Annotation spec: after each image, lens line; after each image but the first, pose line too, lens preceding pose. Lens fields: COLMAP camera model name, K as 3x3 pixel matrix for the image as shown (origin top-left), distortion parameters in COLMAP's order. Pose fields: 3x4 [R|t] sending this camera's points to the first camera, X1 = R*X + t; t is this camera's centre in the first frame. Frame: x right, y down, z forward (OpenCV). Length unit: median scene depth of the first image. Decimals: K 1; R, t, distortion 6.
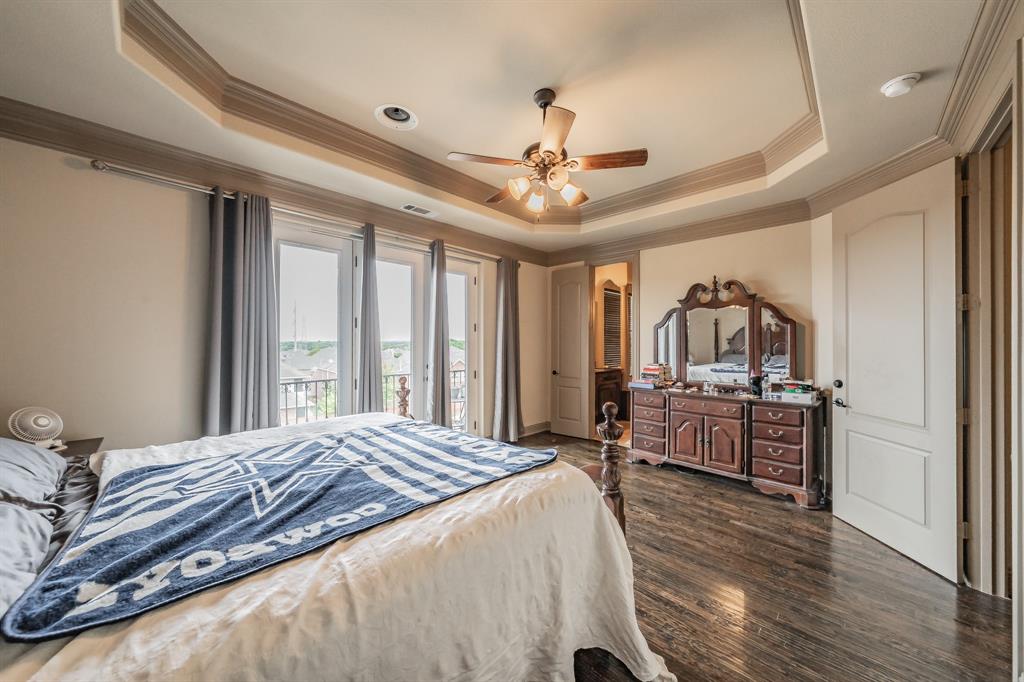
lens RADIAL K [[369.4, 0, 515.0], [0, 369.4, 339.9], [0, 0, 1]] dist [0.000543, 0.000026]
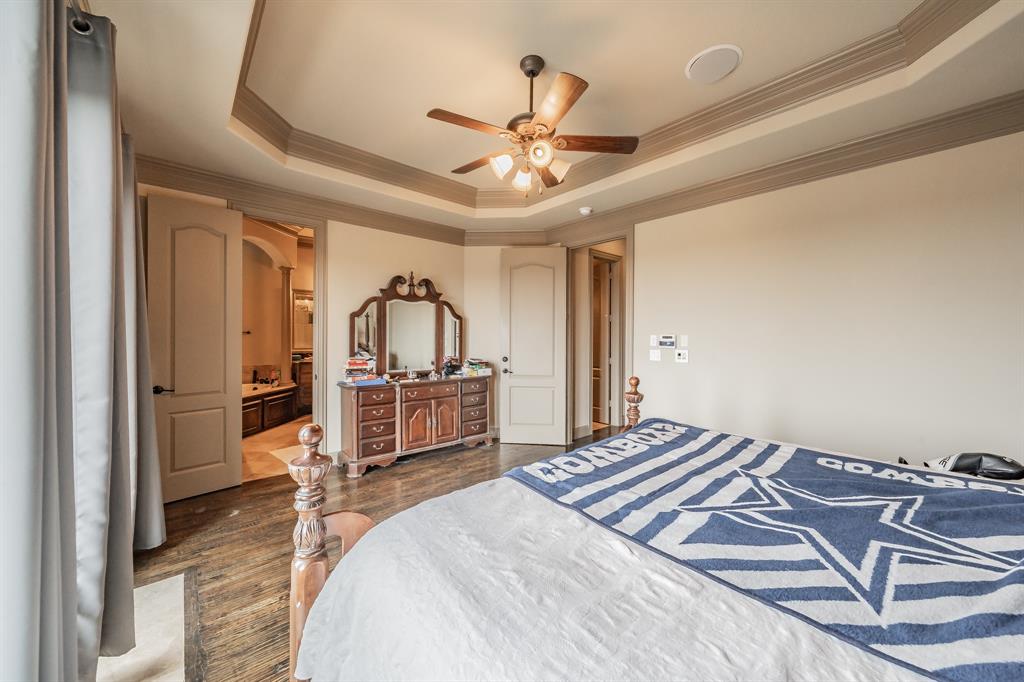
lens RADIAL K [[377.8, 0, 517.3], [0, 377.8, 337.7], [0, 0, 1]] dist [-0.001319, 0.000587]
pose [[0.043963, -0.010487, 0.998978, -0.659387], [-0.010527, 0.999885, 0.010960, 0.005713], [-0.998978, -0.010998, 0.043848, 0.765325]]
